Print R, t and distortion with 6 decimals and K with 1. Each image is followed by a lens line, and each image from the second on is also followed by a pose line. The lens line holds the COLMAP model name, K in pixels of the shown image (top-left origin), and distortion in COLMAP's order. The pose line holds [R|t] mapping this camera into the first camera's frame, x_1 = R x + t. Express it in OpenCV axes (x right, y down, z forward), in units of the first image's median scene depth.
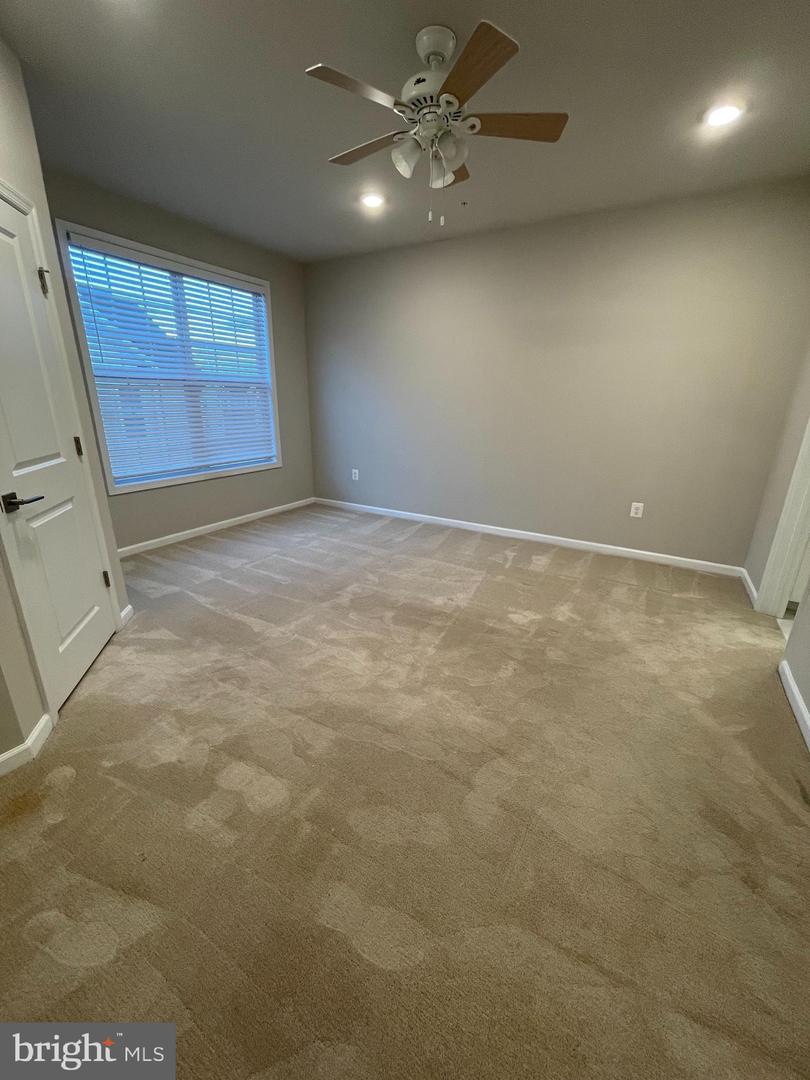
lens RADIAL K [[434.8, 0, 405.8], [0, 434.8, 540.5], [0, 0, 1]] dist [0.000062, -0.000318]
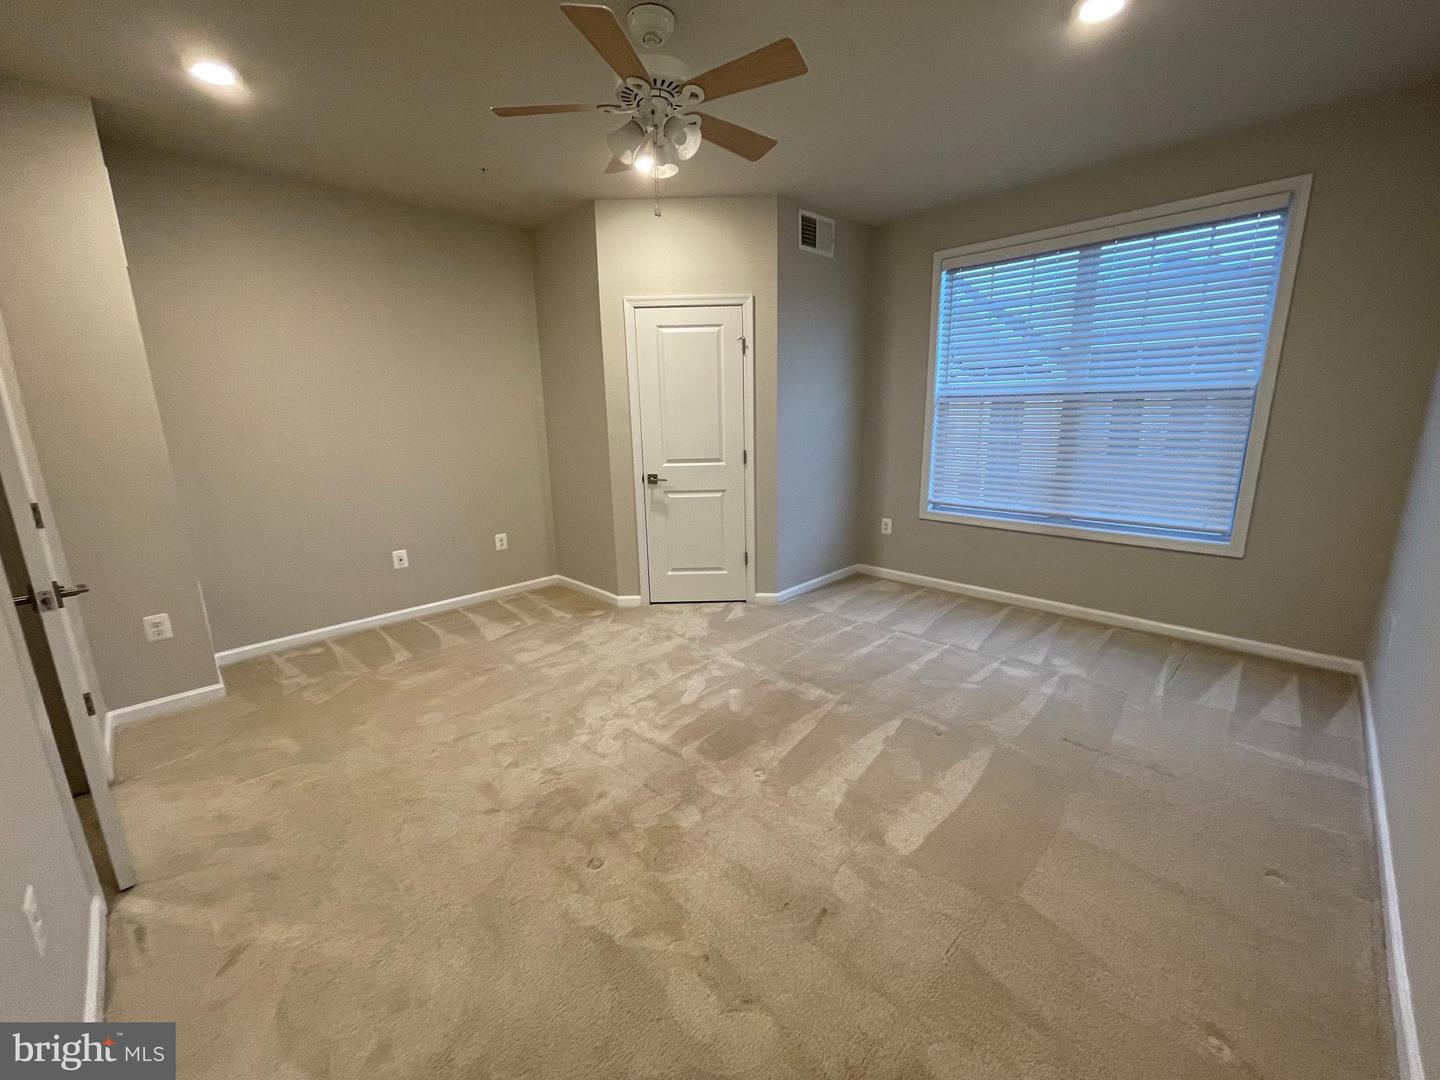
lens RADIAL K [[579.7, 0, 722.6], [0, 579.7, 541.0], [0, 0, 1]] dist [0.000062, -0.000318]
pose [[-0.266729, 0.194824, -0.943875, 0.651366], [-0.287191, 0.918796, 0.270805, -0.278986], [0.919987, 0.343304, -0.189118, 0.854844]]
